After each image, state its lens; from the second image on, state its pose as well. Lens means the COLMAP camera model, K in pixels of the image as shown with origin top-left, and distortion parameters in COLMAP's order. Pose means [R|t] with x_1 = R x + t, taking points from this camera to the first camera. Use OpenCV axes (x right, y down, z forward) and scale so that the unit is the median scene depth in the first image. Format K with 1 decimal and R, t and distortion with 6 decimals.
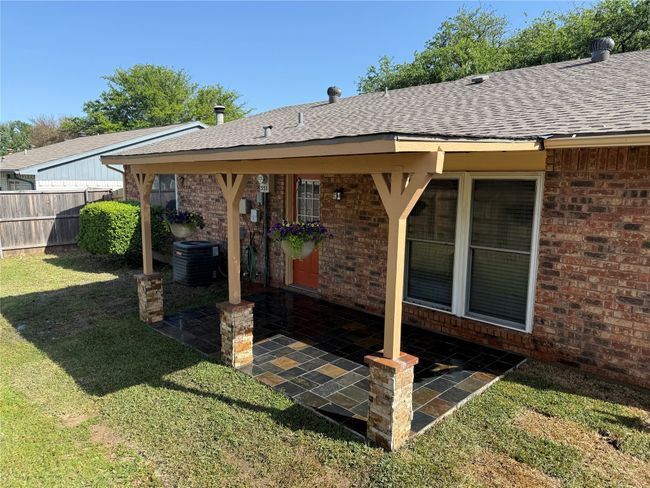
lens RADIAL K [[449.6, 0, 324.9], [0, 449.6, 255.5], [0, 0, 1]] dist [0.081458, -0.096417]
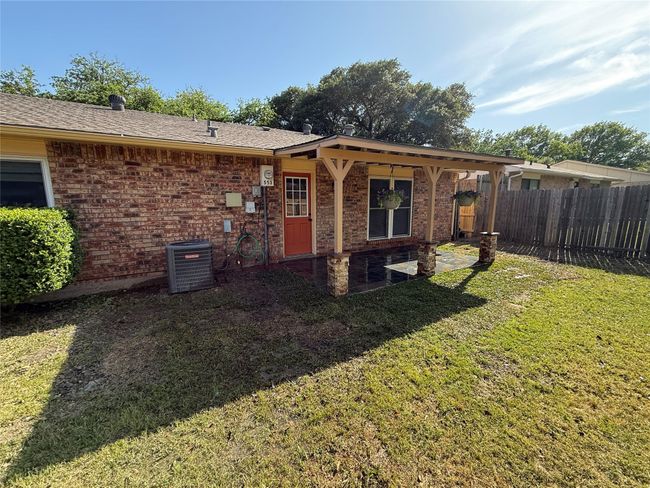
lens RADIAL K [[275.1, 0, 325.0], [0, 275.1, 244.0], [0, 0, 1]] dist [-0.000458, -0.000016]
pose [[0.237641, -0.165292, 0.957186, -1.140254], [0.173078, 0.976852, 0.125717, -0.076026], [-0.955809, 0.135792, 0.260749, 0.948600]]
